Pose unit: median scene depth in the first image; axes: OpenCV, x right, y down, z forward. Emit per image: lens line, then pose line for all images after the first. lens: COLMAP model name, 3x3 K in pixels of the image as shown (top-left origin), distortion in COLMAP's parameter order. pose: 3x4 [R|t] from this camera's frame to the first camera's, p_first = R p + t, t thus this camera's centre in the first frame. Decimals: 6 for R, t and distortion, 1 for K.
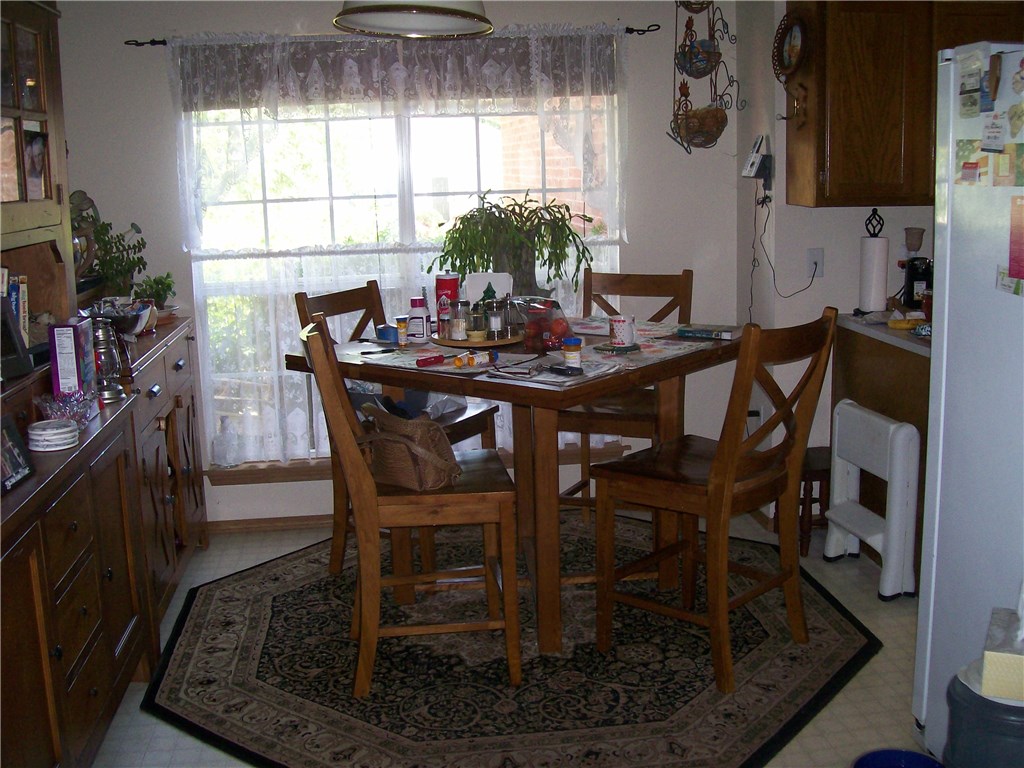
lens RADIAL K [[1115.1, 0, 512.5], [0, 1115.1, 378.6], [0, 0, 1]] dist [-0.102505, 0.000000]
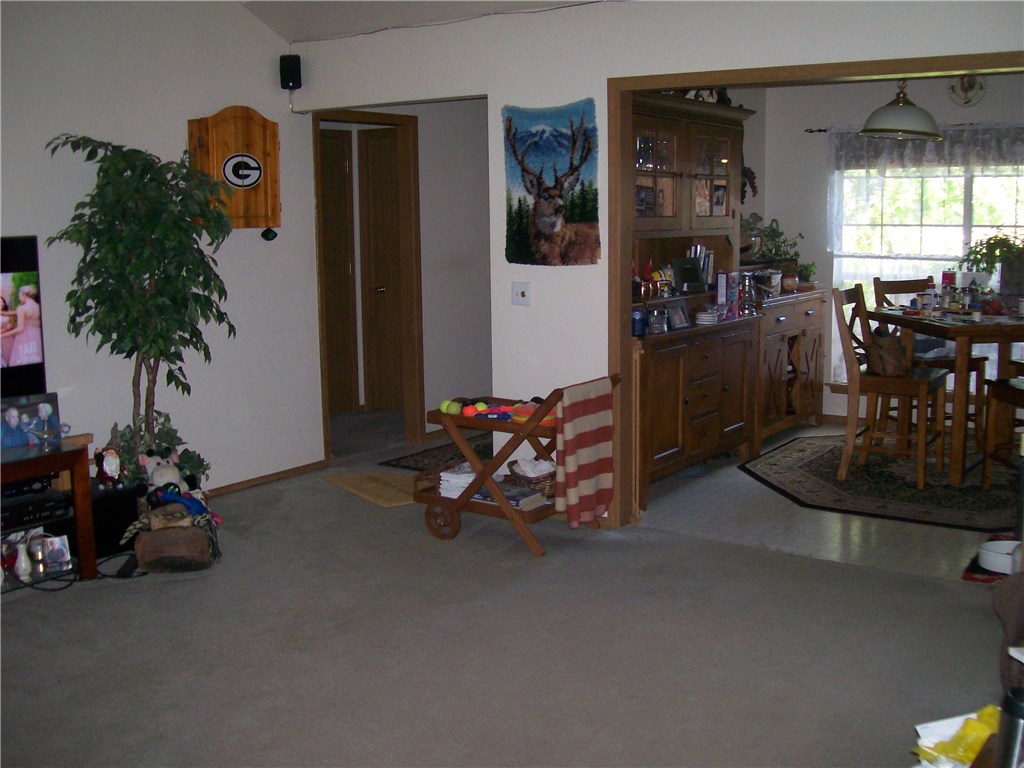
lens RADIAL K [[1115.1, 0, 513.6], [0, 1115.1, 382.9], [0, 0, 1]] dist [-0.102505, 0.000000]
pose [[0.749571, 0.126355, -0.649752, 0.632370], [-0.137535, 0.989919, 0.033842, 0.127614], [0.647477, 0.063997, 0.759393, -0.800787]]
